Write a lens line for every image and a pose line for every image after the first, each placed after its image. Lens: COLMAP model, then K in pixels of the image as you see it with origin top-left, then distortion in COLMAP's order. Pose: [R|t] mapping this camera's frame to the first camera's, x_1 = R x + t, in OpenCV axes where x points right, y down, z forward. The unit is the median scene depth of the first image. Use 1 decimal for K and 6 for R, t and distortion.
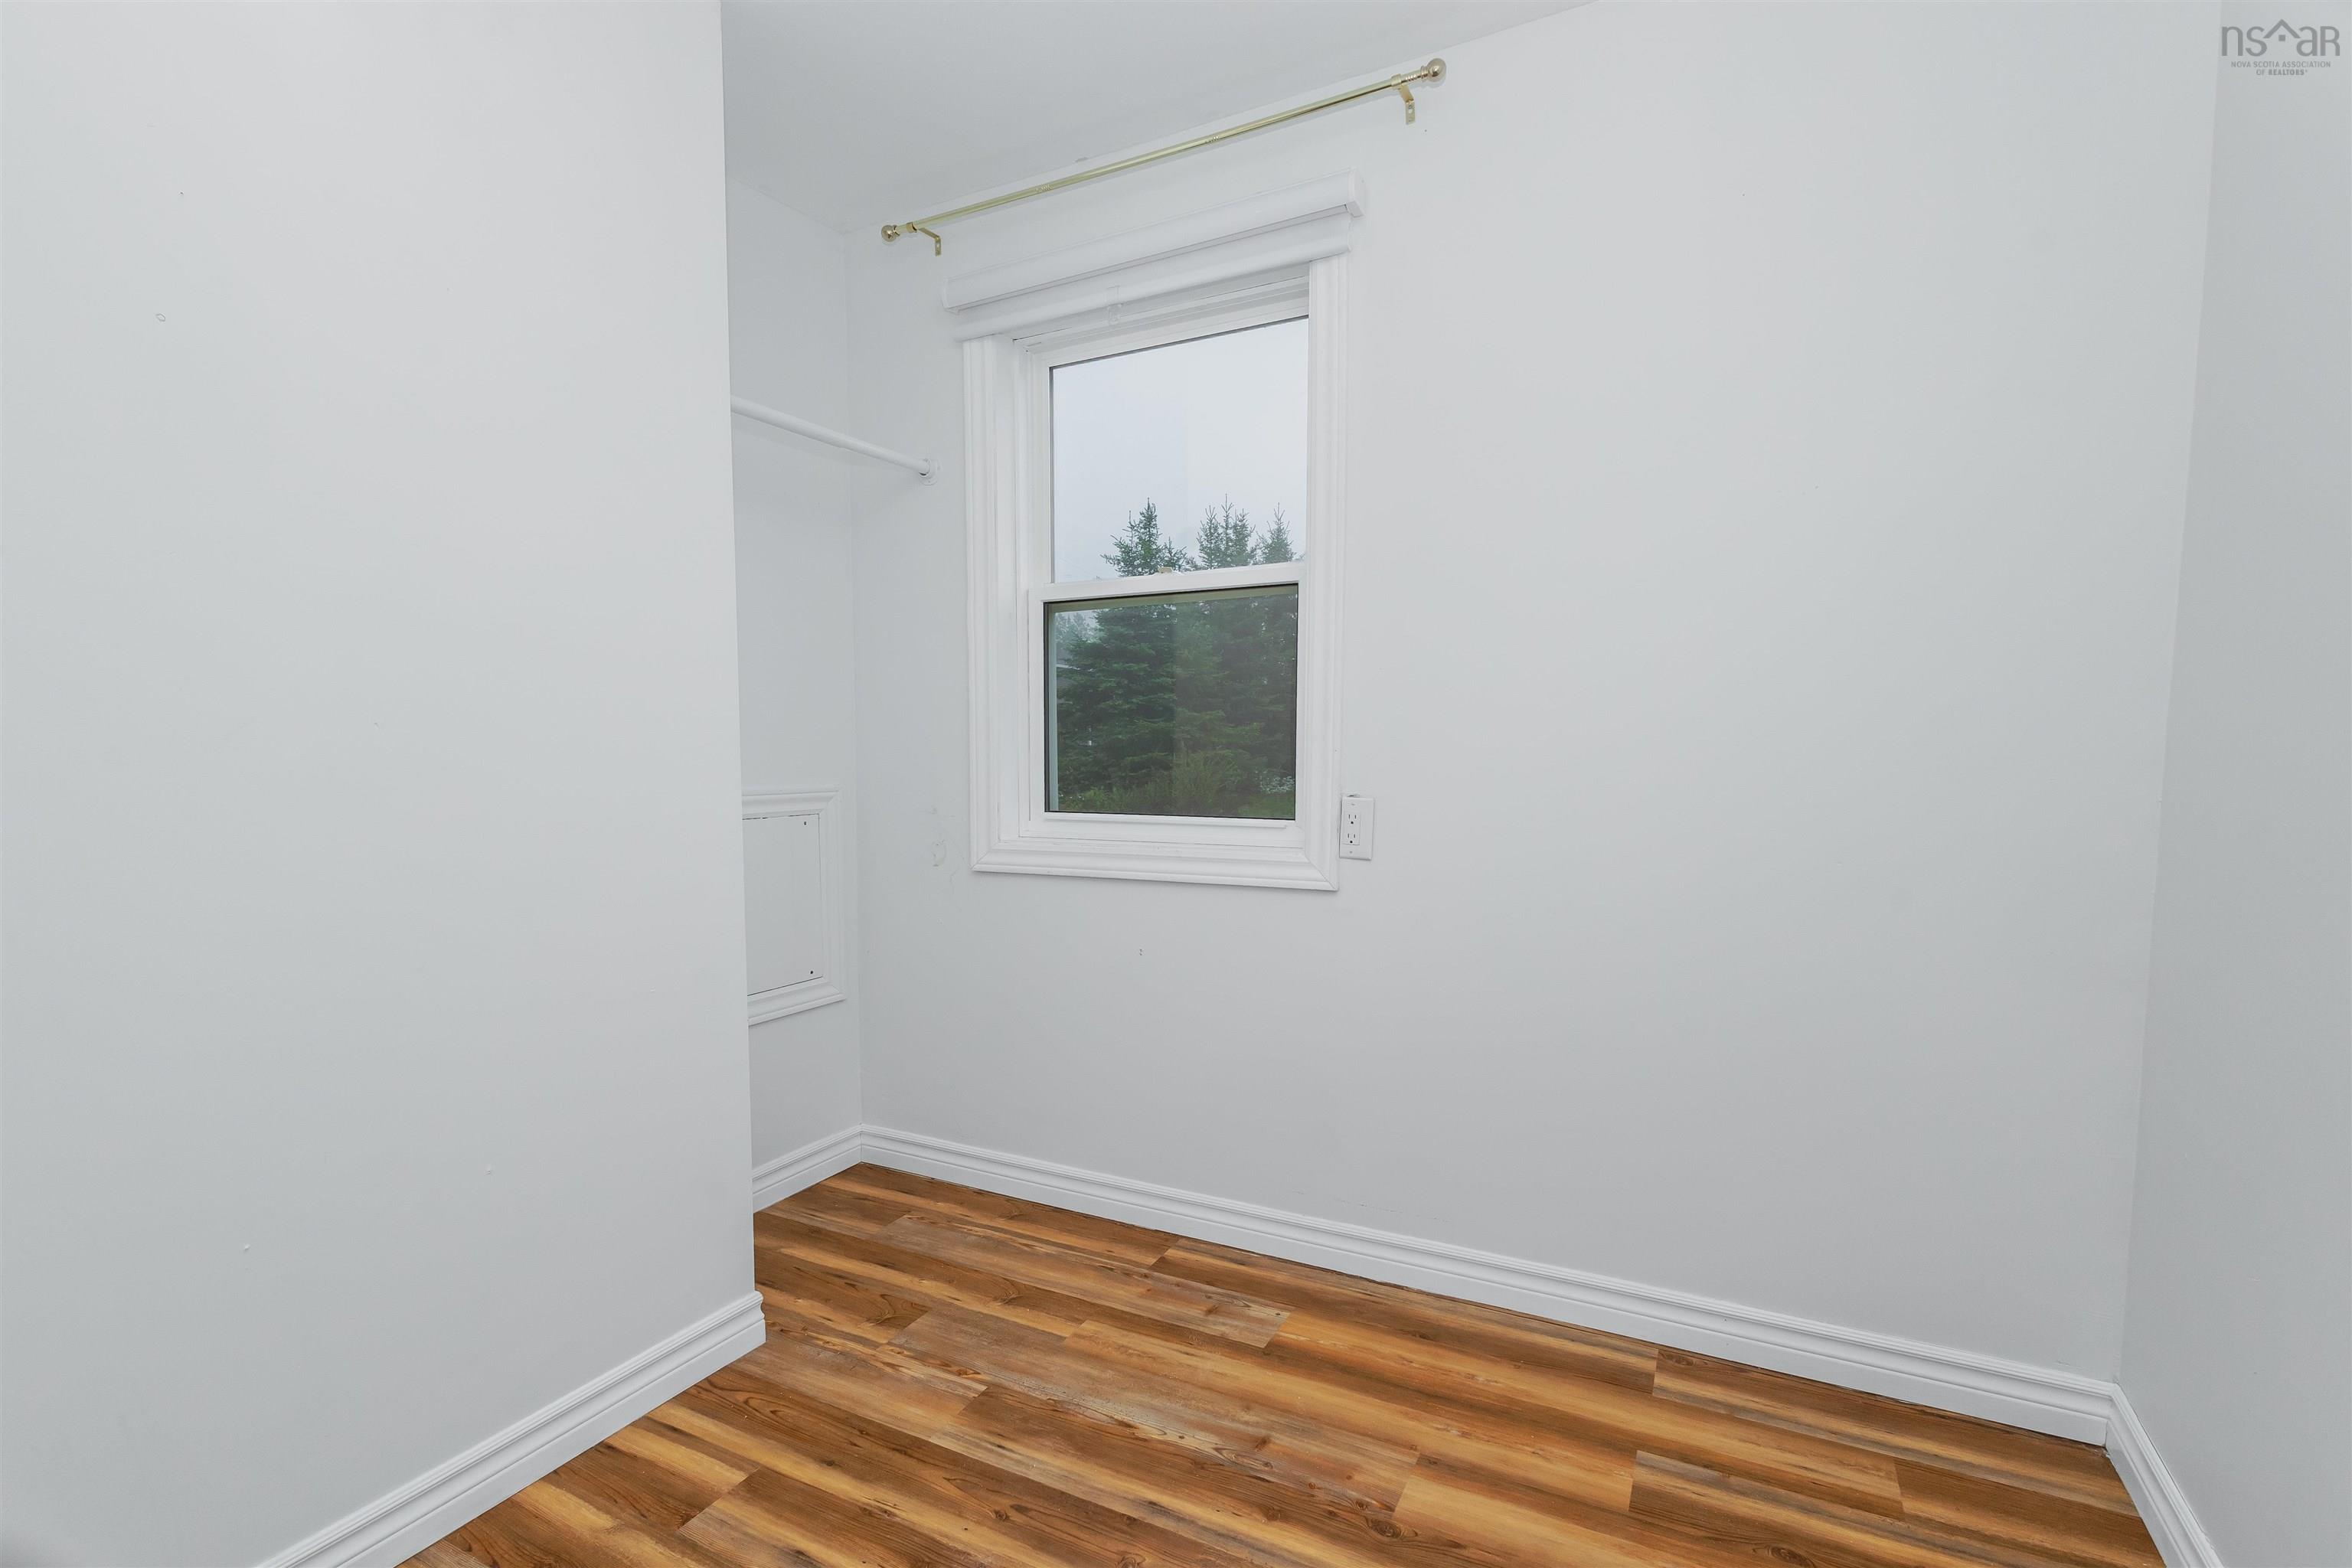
lens RADIAL K [[1075.6, 0, 1183.9], [0, 1075.6, 776.0], [0, 0, 1]] dist [0.012330, -0.003876]
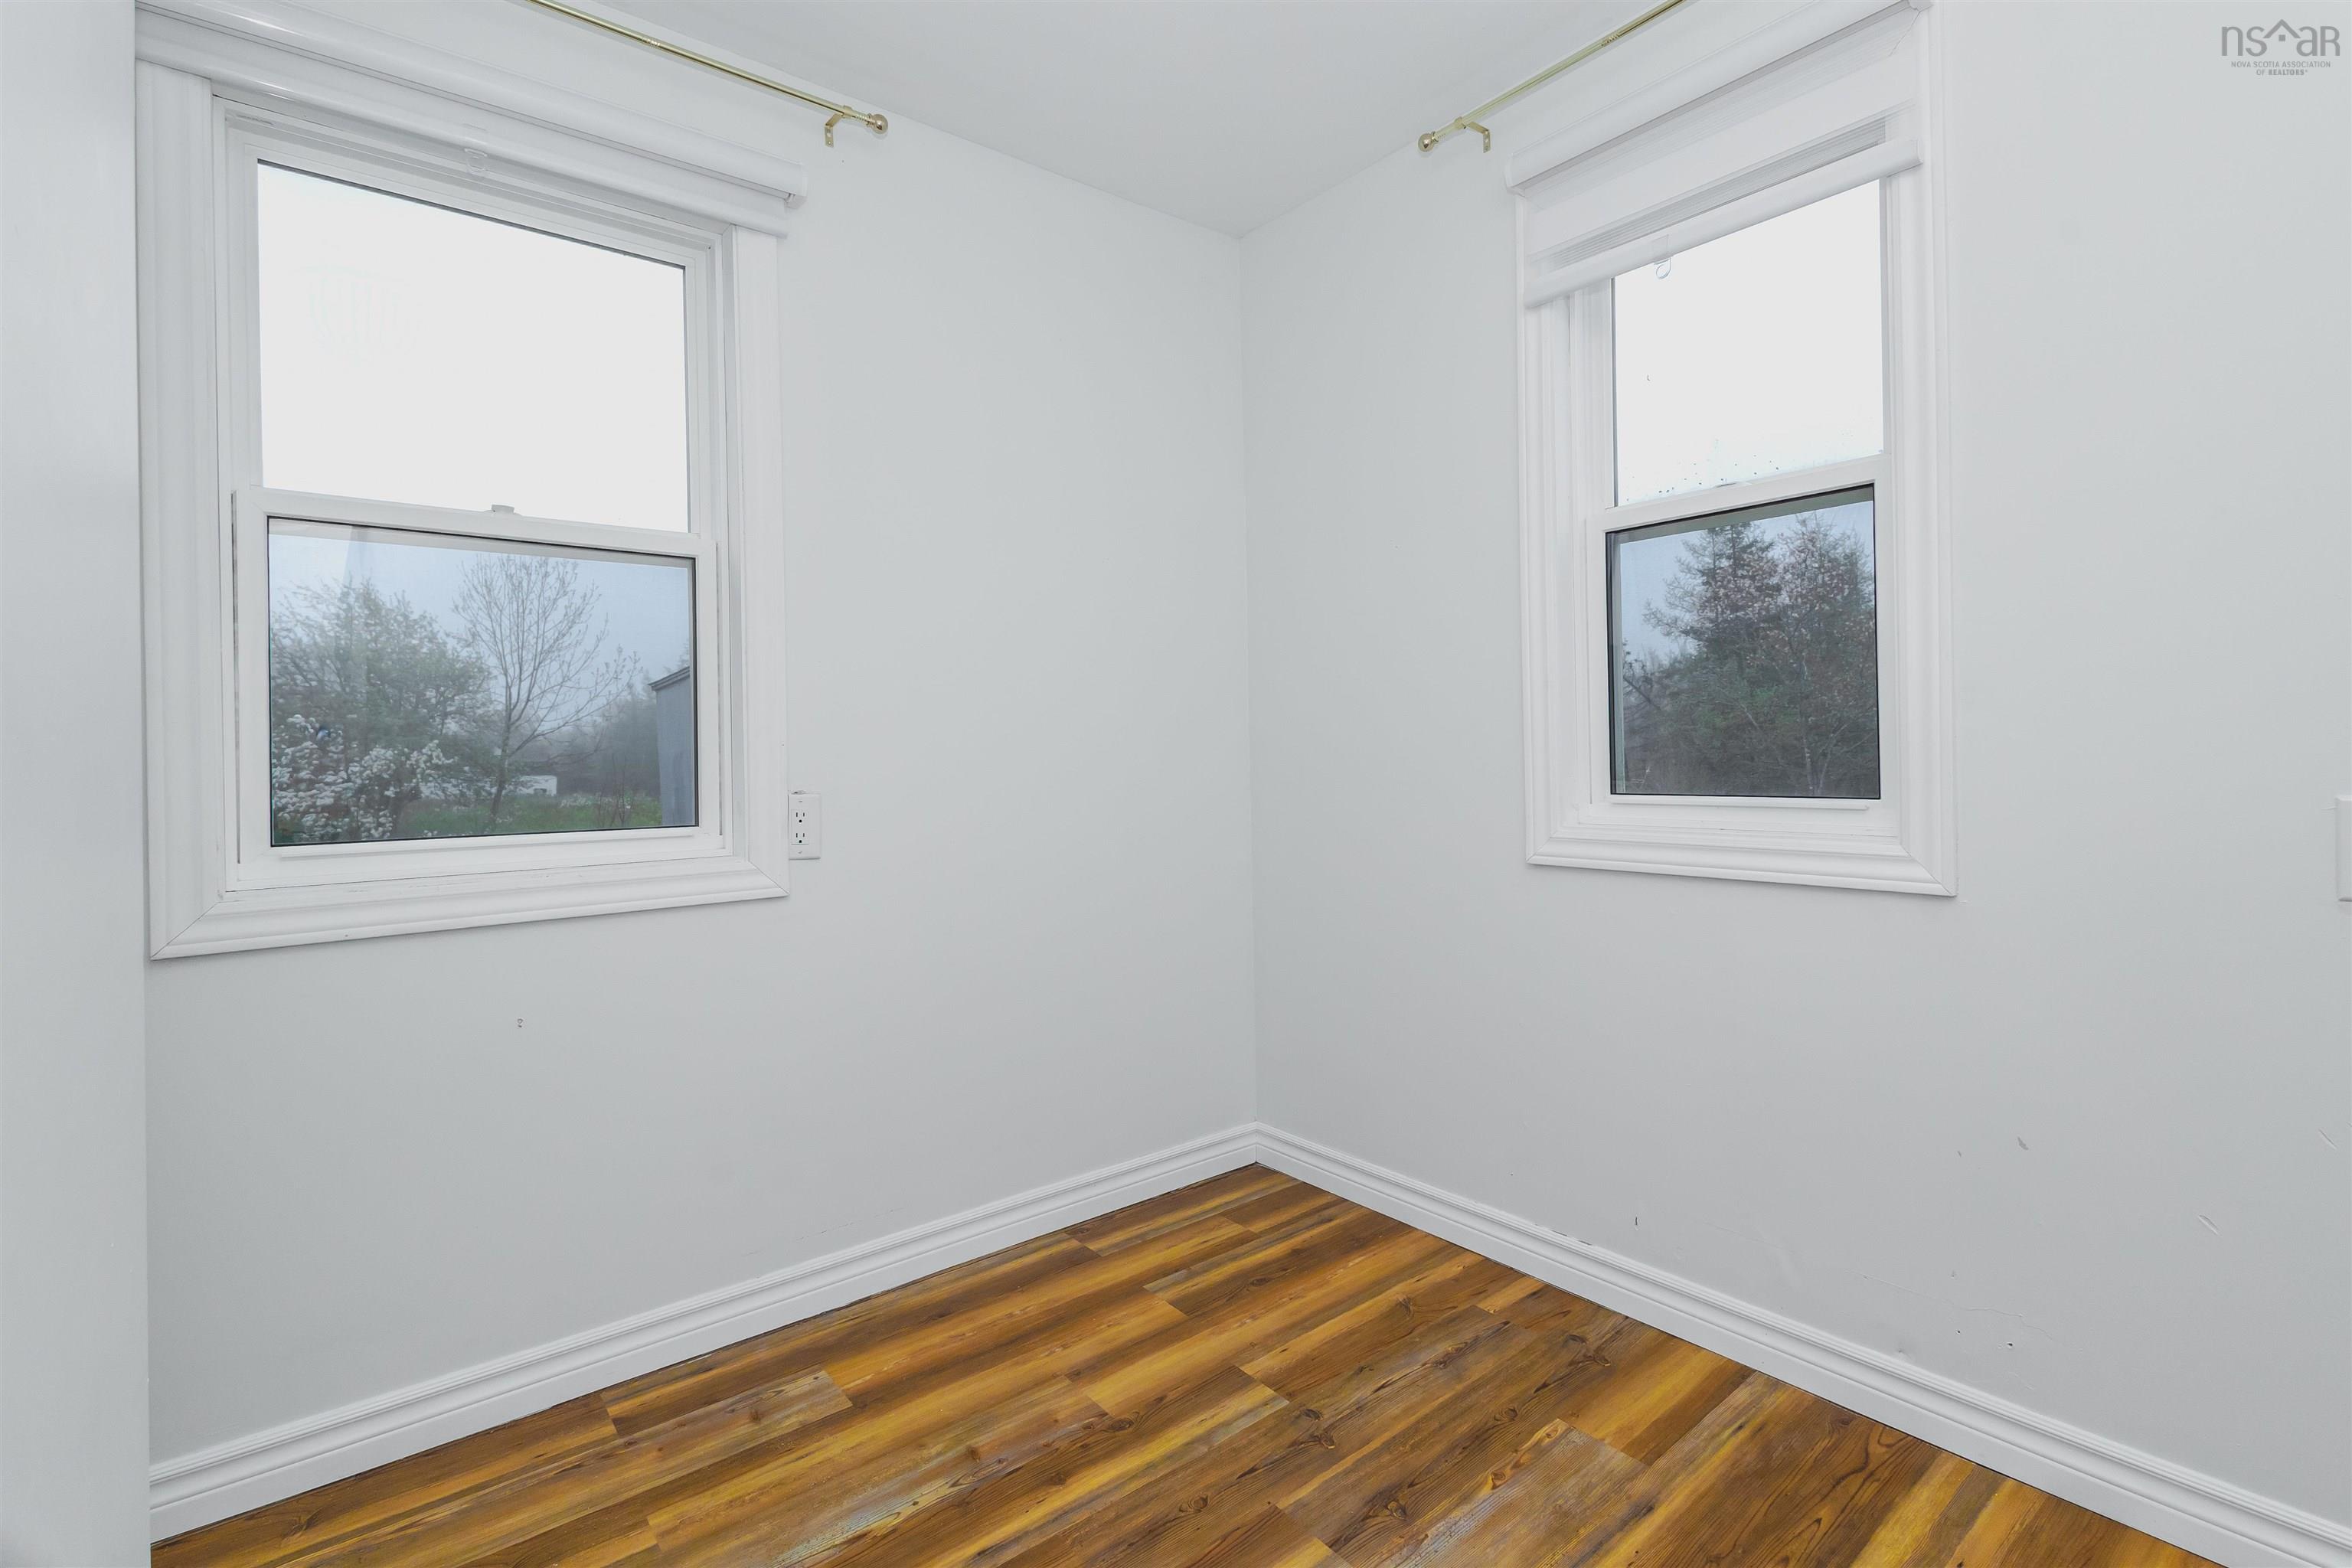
lens RADIAL K [[1075.6, 0, 1183.9], [0, 1075.6, 776.0], [0, 0, 1]] dist [0.012330, -0.003876]
pose [[0.401710, -0.020920, 0.915528, -0.701942], [0.035371, 0.999347, 0.007315, -0.009745], [-0.915084, 0.029445, 0.402187, 0.373364]]
